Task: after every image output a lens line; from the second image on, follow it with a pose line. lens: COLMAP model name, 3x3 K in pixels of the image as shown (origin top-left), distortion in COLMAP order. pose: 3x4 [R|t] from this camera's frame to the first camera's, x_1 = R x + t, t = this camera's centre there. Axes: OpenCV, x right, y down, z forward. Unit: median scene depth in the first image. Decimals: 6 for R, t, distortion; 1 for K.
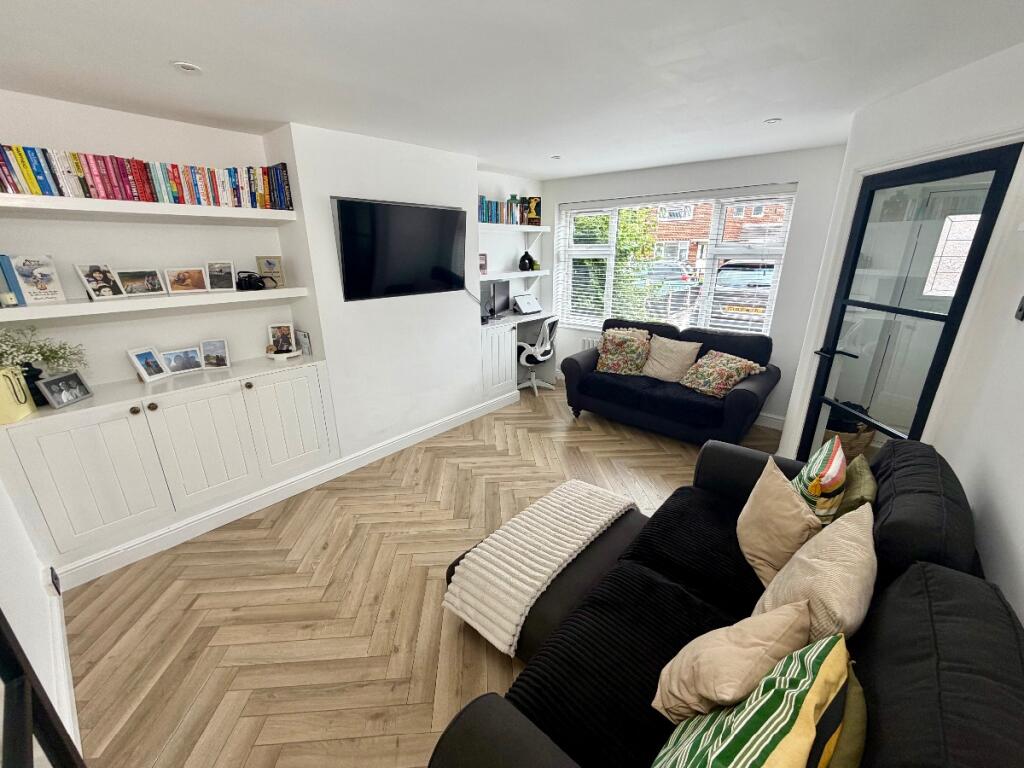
lens RADIAL K [[404.8, 0, 511.0], [0, 404.8, 380.1], [0, 0, 1]] dist [-0.001142, -0.000030]
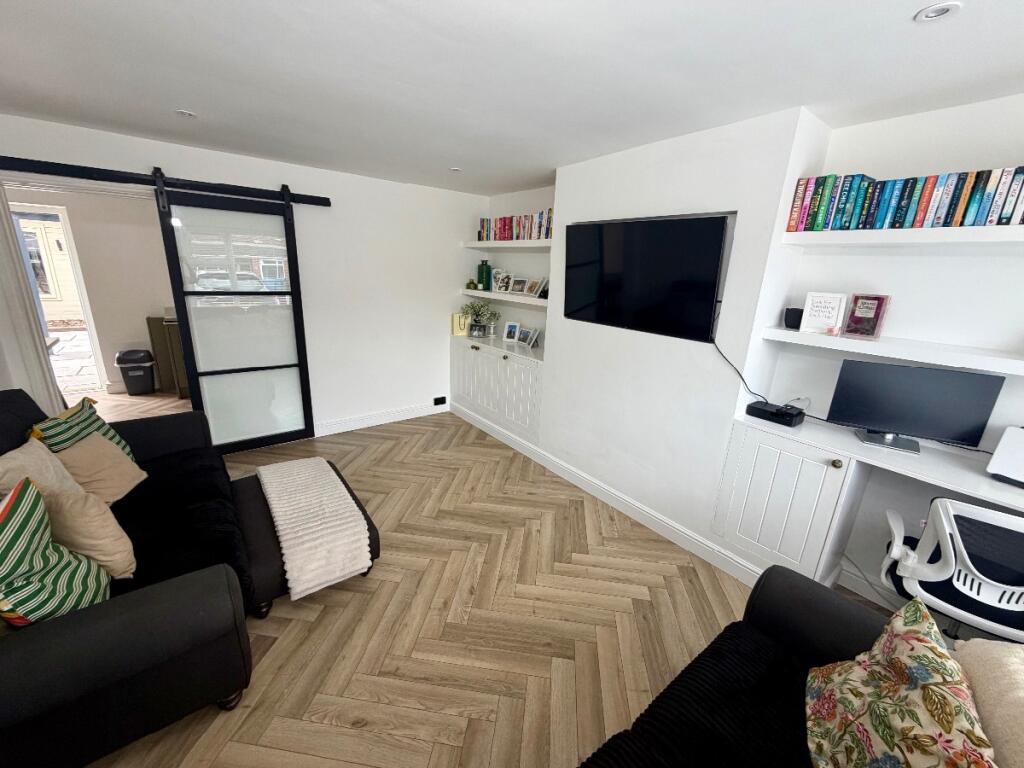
lens RADIAL K [[406.8, 0, 512.0], [0, 406.8, 384.0], [0, 0, 1]] dist [-0.001041, -0.000189]
pose [[-0.185702, 0.274926, -0.943361, 0.754261], [-0.336445, 0.884238, 0.323925, -0.375224], [0.923211, 0.377543, -0.071707, 1.107731]]
